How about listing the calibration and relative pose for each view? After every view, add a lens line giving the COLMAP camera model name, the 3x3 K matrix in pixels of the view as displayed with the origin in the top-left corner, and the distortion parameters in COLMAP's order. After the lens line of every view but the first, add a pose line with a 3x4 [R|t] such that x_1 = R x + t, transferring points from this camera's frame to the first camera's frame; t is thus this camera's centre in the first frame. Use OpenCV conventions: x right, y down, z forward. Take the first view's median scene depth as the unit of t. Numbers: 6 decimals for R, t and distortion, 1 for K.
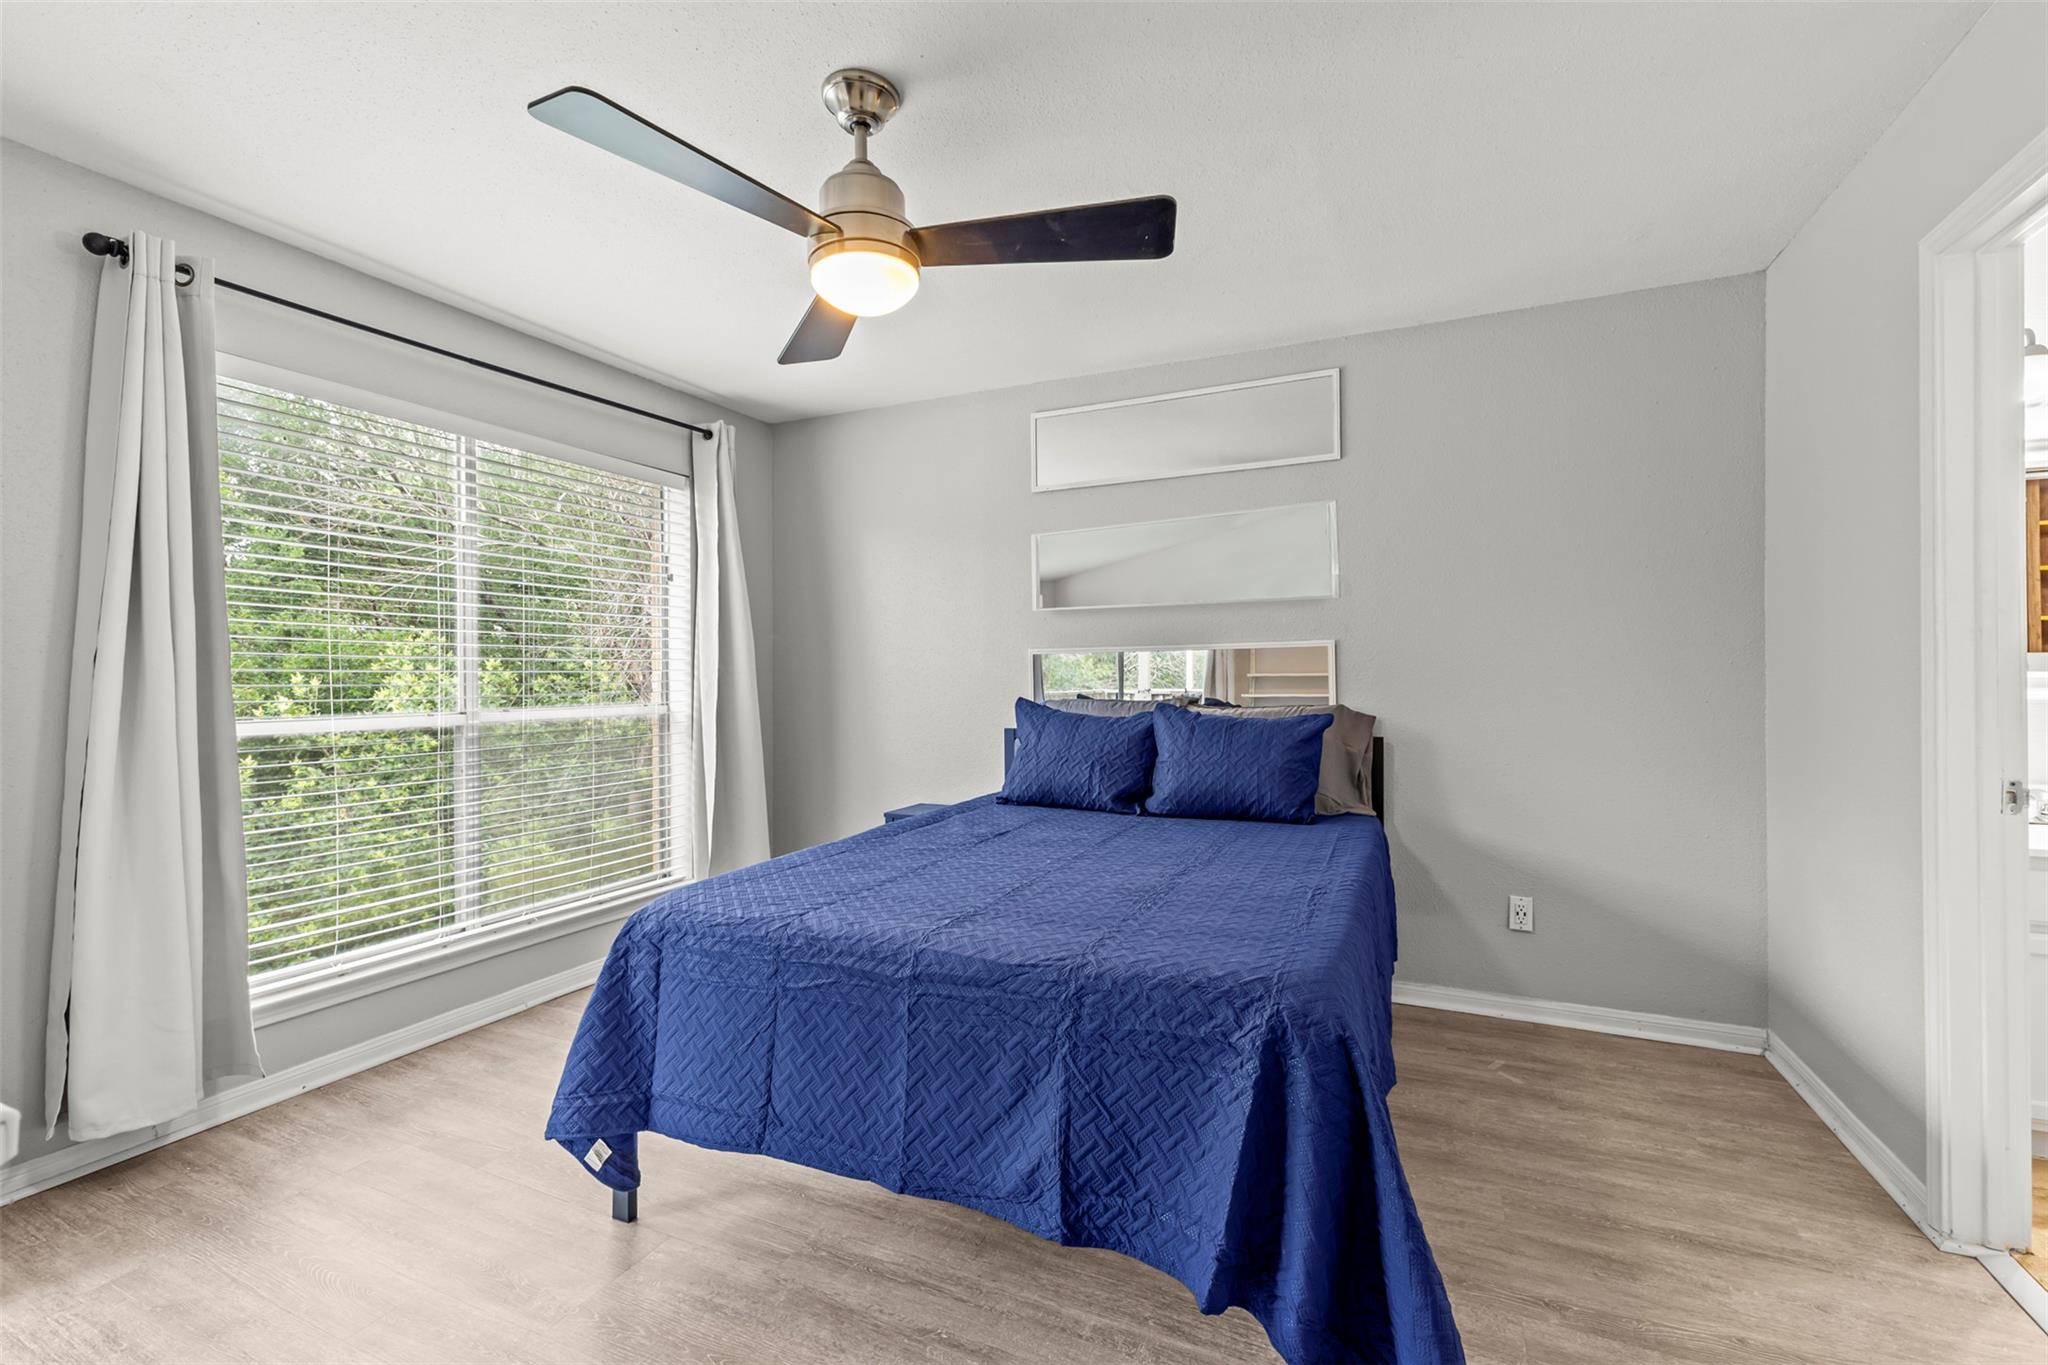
lens RADIAL K [[881.6, 0, 1024.0], [0, 881.6, 687.6], [0, 0, 1]] dist [0.002240, 0.000103]
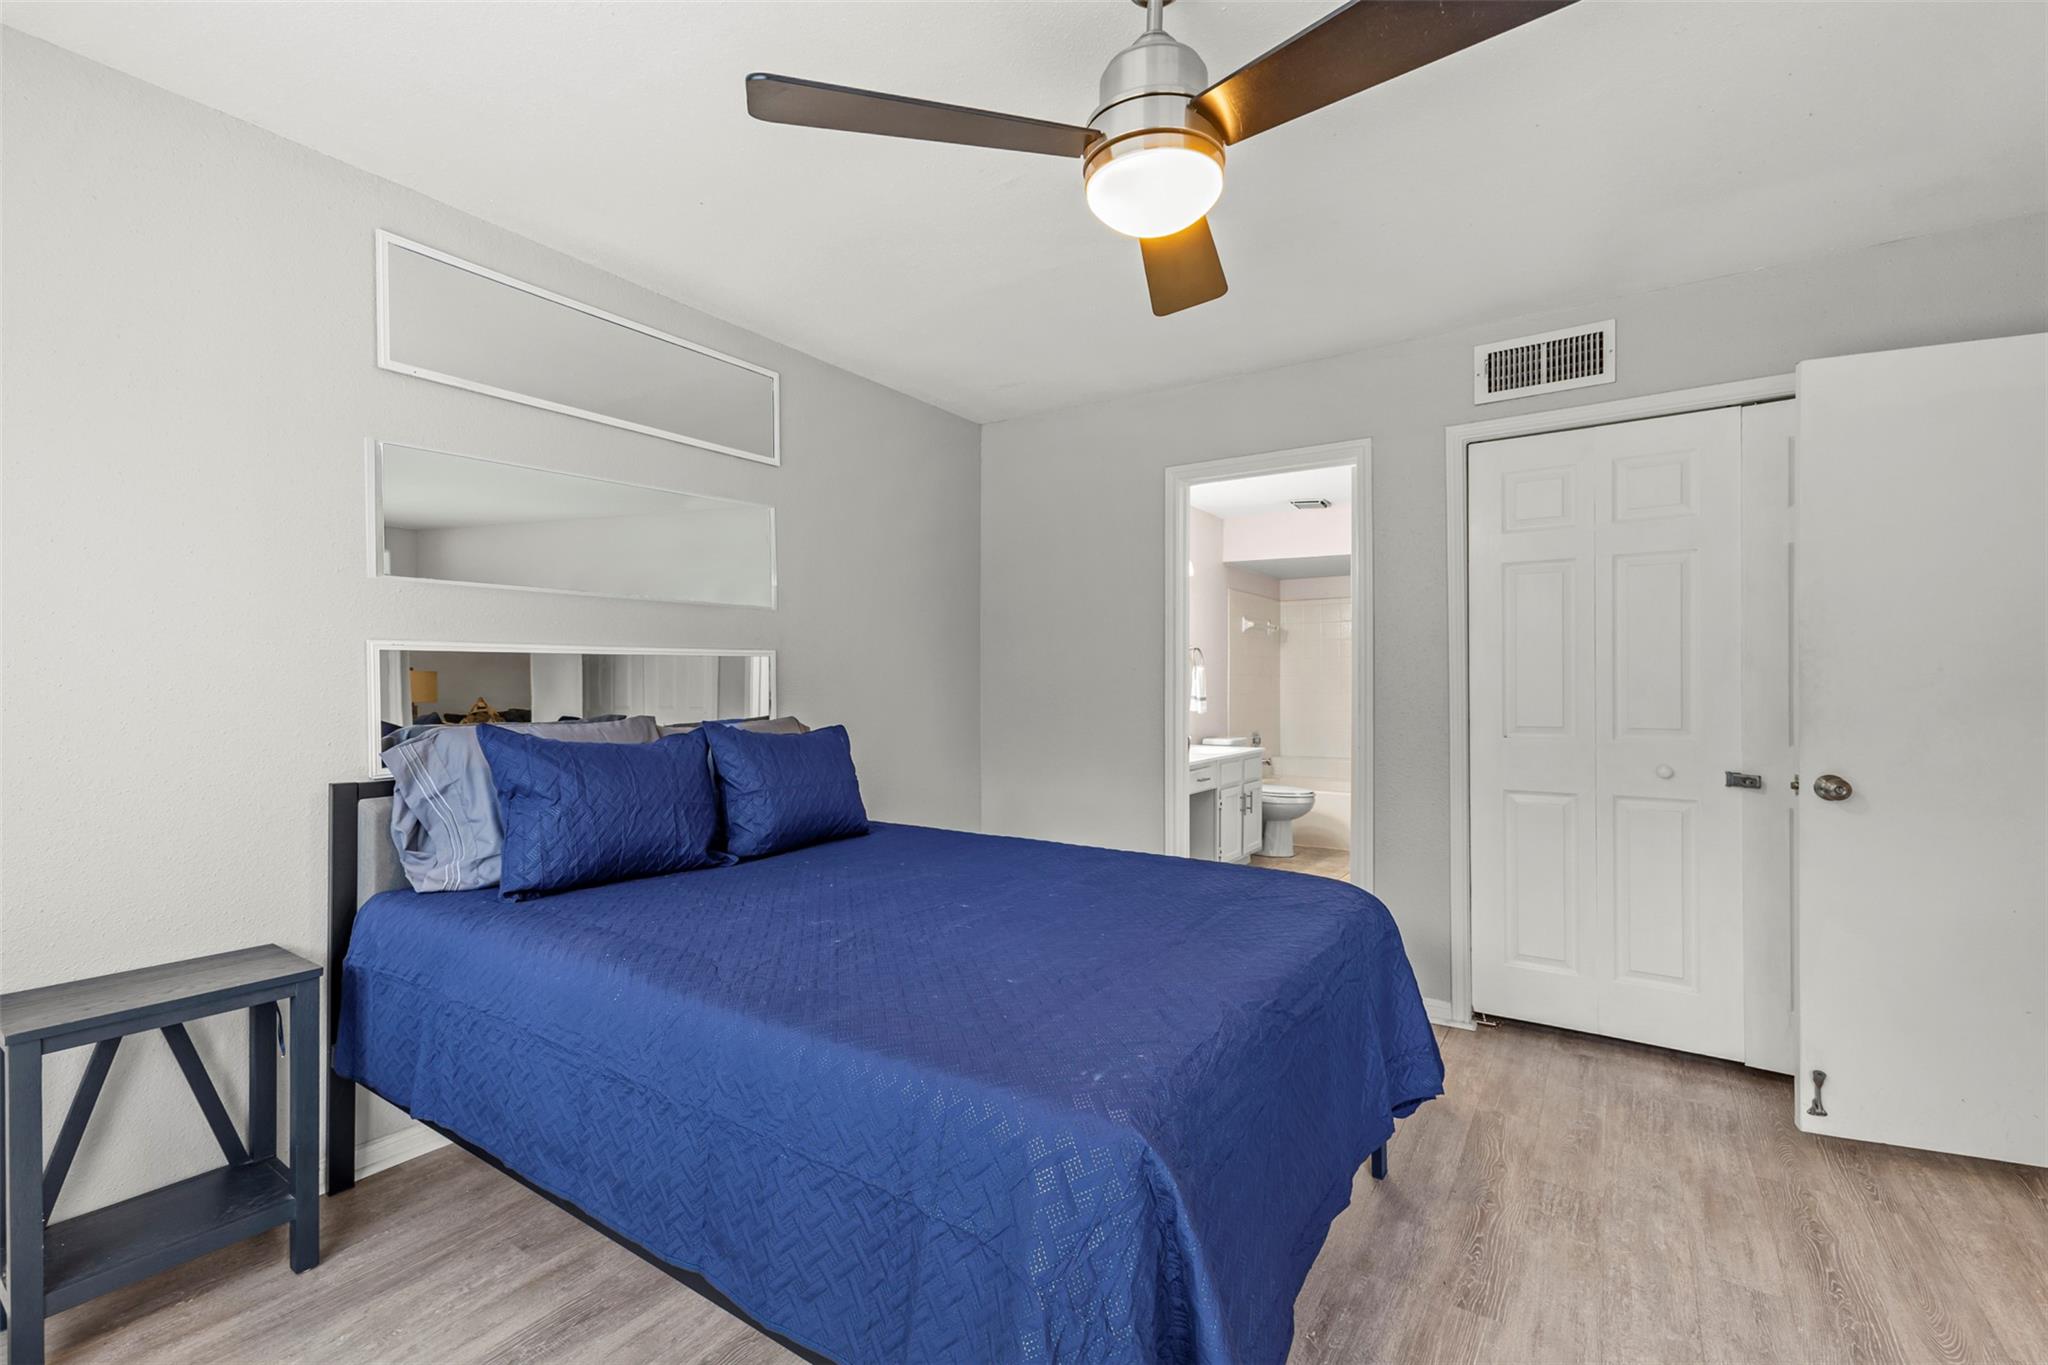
lens RADIAL K [[881.6, 0, 1024.0], [0, 881.6, 687.6], [0, 0, 1]] dist [0.002240, 0.000103]
pose [[0.173024, 0.001430, 0.984917, -0.582949], [0.013375, 0.999903, -0.003801, -0.005900], [-0.984827, 0.013831, 0.172988, 0.590014]]
